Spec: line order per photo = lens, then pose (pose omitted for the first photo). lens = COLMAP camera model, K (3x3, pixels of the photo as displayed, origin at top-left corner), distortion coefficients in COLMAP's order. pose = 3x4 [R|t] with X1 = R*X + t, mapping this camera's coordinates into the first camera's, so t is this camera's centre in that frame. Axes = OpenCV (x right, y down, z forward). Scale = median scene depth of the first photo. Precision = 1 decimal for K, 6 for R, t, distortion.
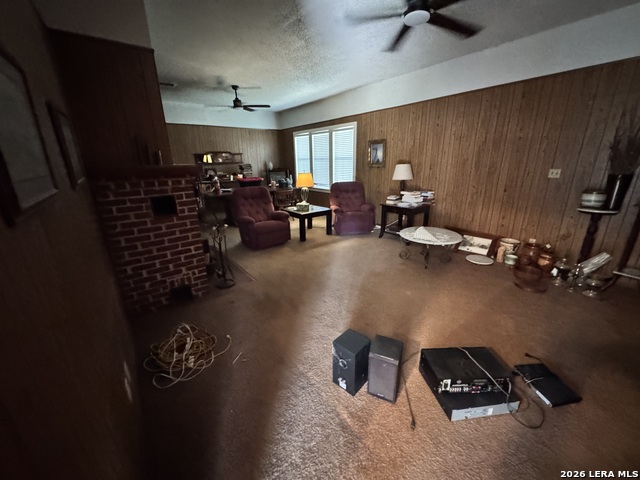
lens RADIAL K [[256.4, 0, 320.0], [0, 256.4, 240.0], [0, 0, 1]] dist [0.000562, 0.000065]
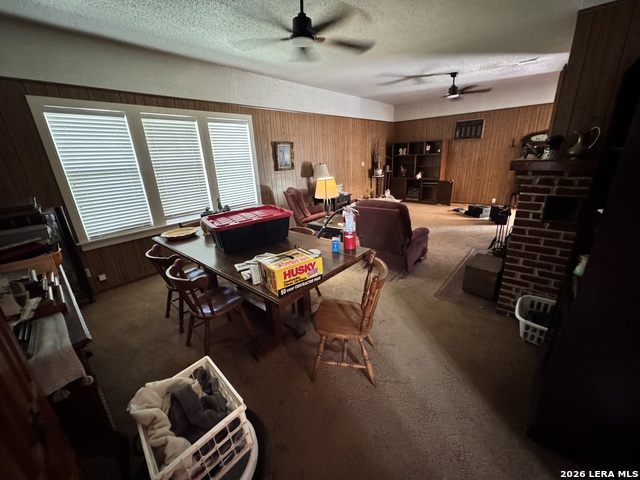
lens RADIAL K [[256.4, 0, 320.0], [0, 256.4, 240.0], [0, 0, 1]] dist [0.000562, 0.000065]
pose [[-0.181198, -0.287904, 0.940361, -0.710162], [0.344021, 0.877221, 0.334862, -0.312095], [-0.921313, 0.384180, -0.059906, 0.976406]]
